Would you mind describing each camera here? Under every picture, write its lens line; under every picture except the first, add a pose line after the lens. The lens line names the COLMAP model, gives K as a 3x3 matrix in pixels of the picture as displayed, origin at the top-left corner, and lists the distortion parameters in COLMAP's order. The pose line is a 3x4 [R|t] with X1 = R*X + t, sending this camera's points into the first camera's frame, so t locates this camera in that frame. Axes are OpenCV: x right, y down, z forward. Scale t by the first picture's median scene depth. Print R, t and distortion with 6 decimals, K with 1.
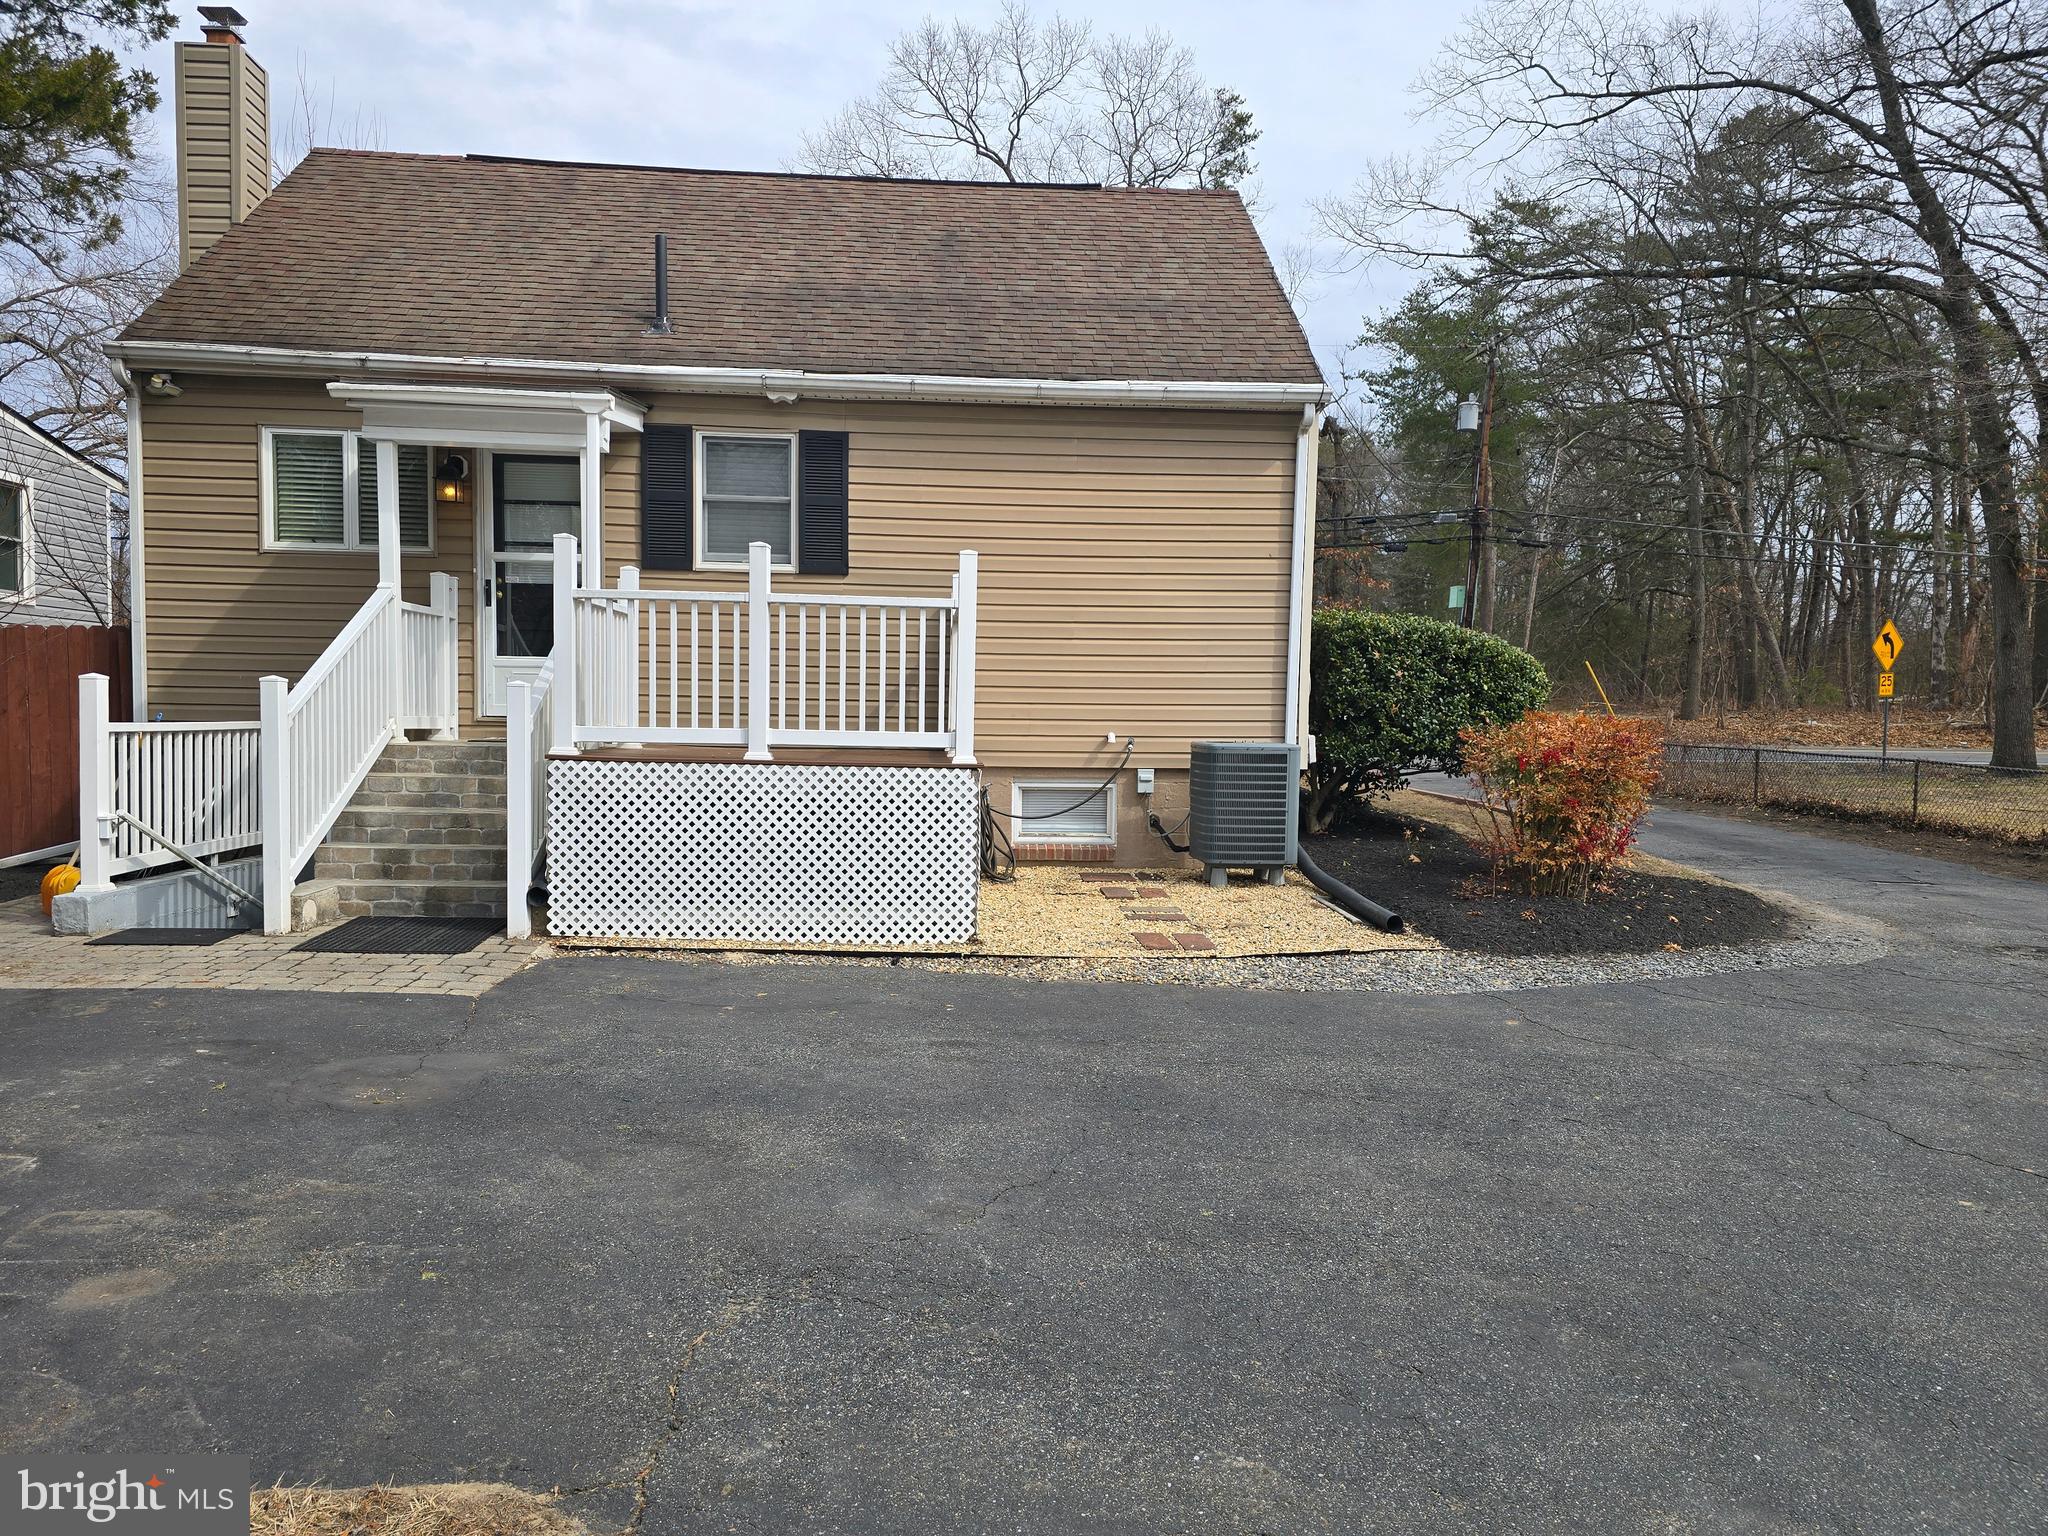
lens RADIAL K [[1401.5, 0, 1024.0], [0, 1401.5, 768.0], [0, 0, 1]] dist [0.110528, -0.112705]
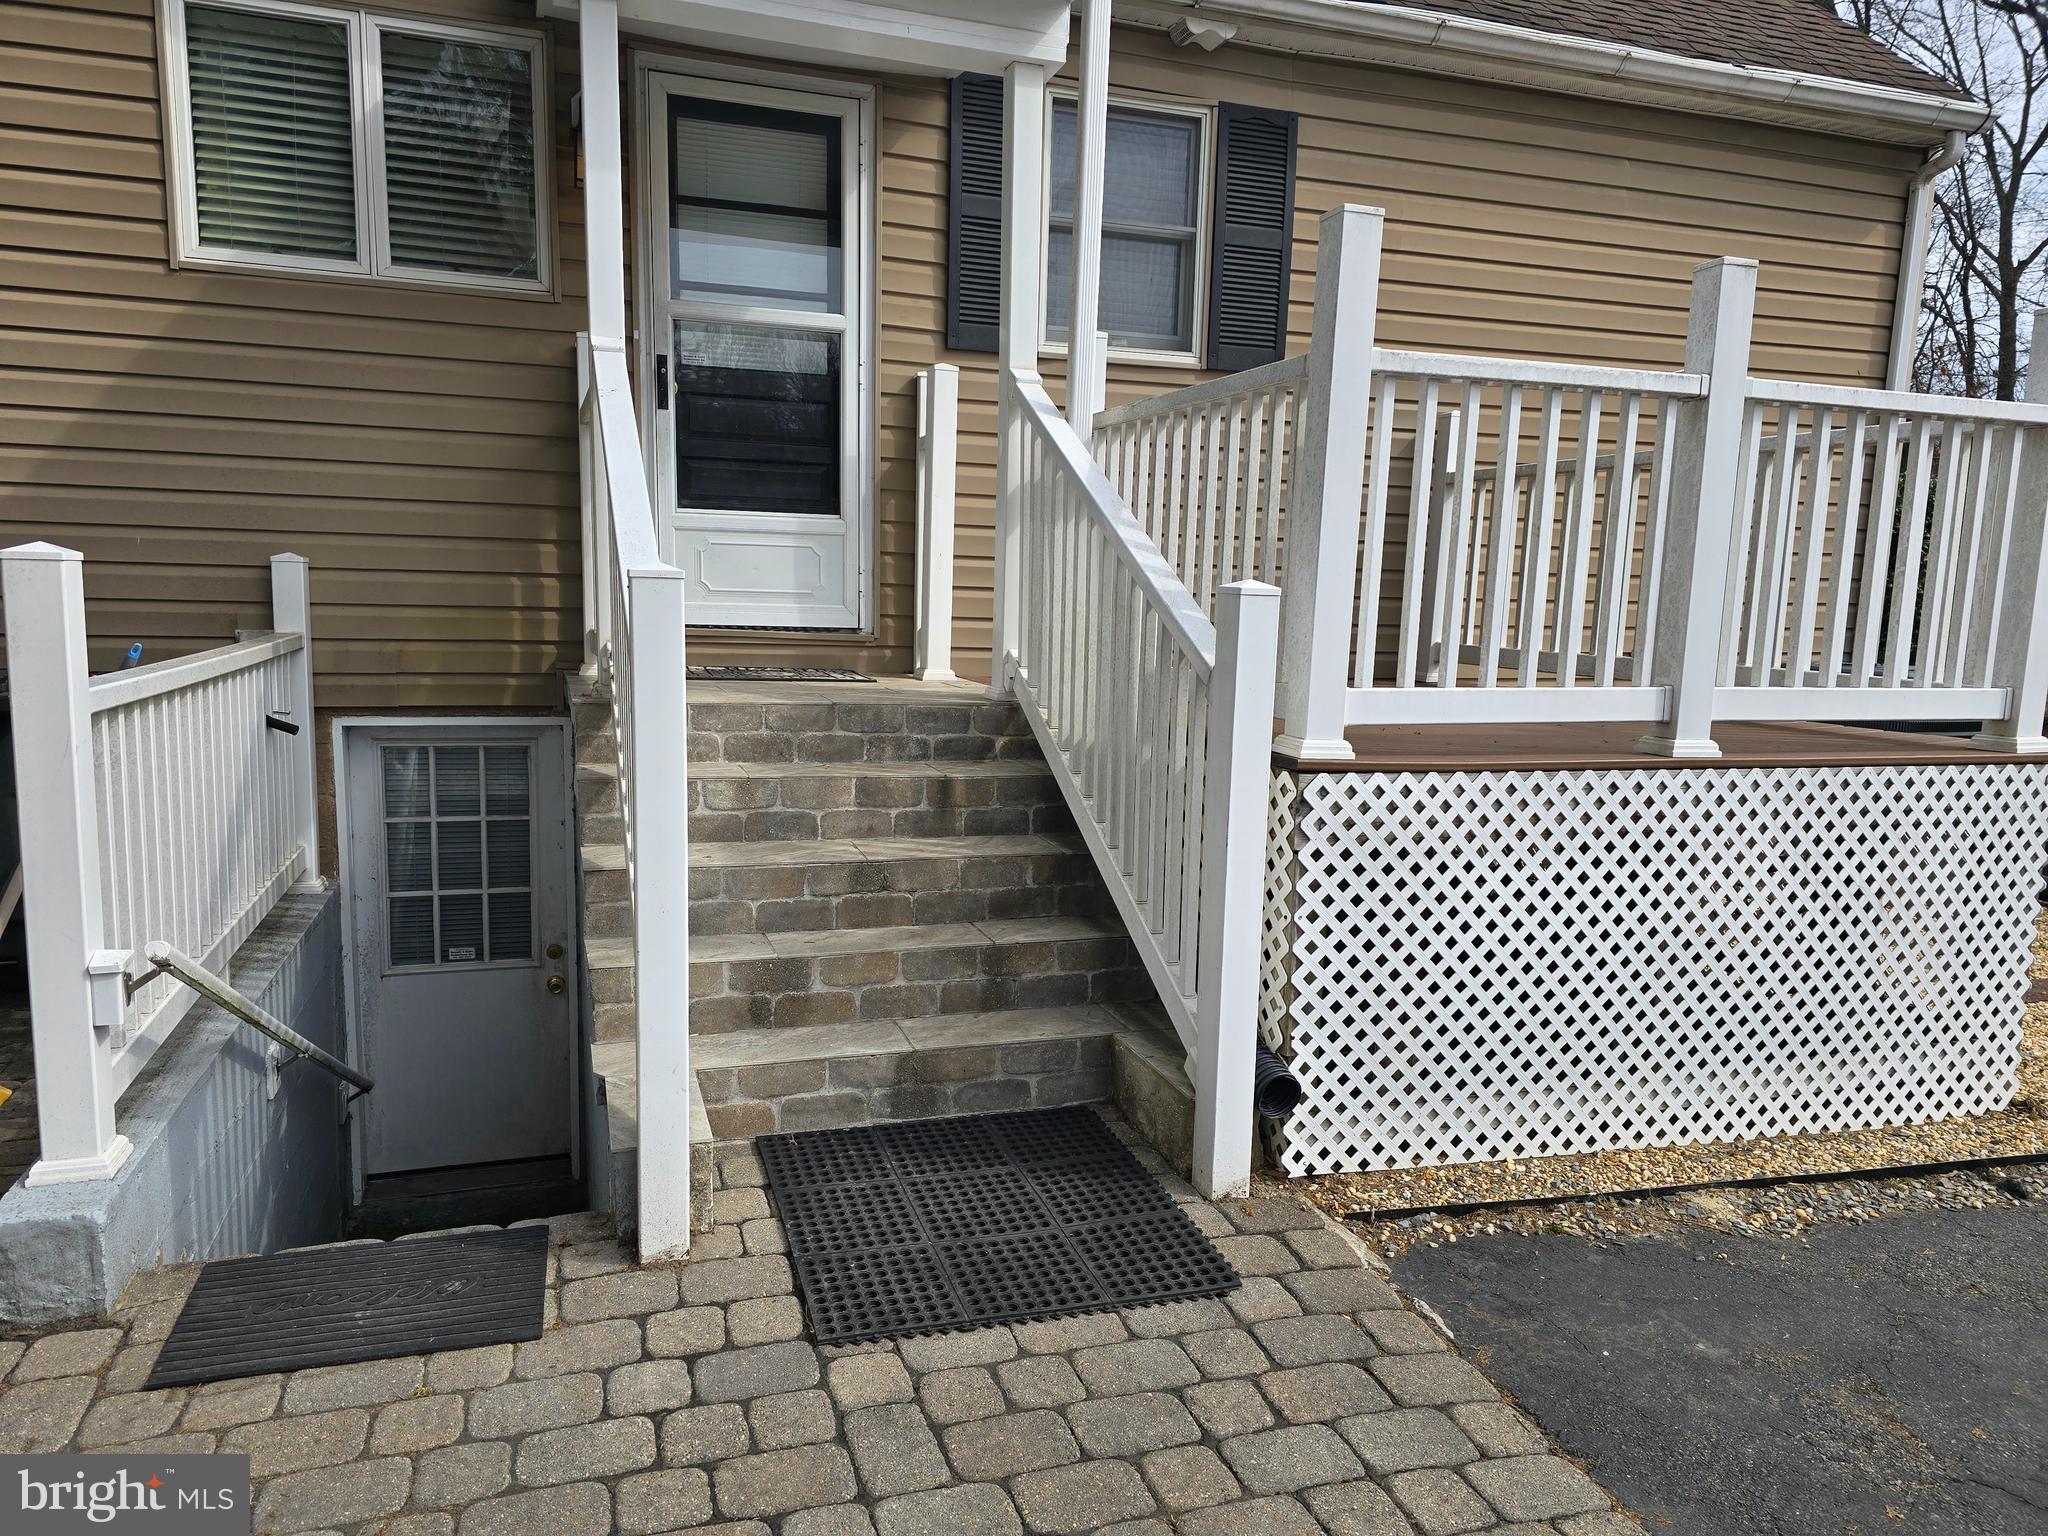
lens RADIAL K [[1401.5, 0, 1024.0], [0, 1401.5, 768.0], [0, 0, 1]] dist [0.110528, -0.112705]
pose [[0.966192, -0.024135, 0.256692, -0.499297], [-0.000931, 0.995276, 0.097085, -0.045142], [-0.257823, -0.094042, 0.961605, 0.598496]]
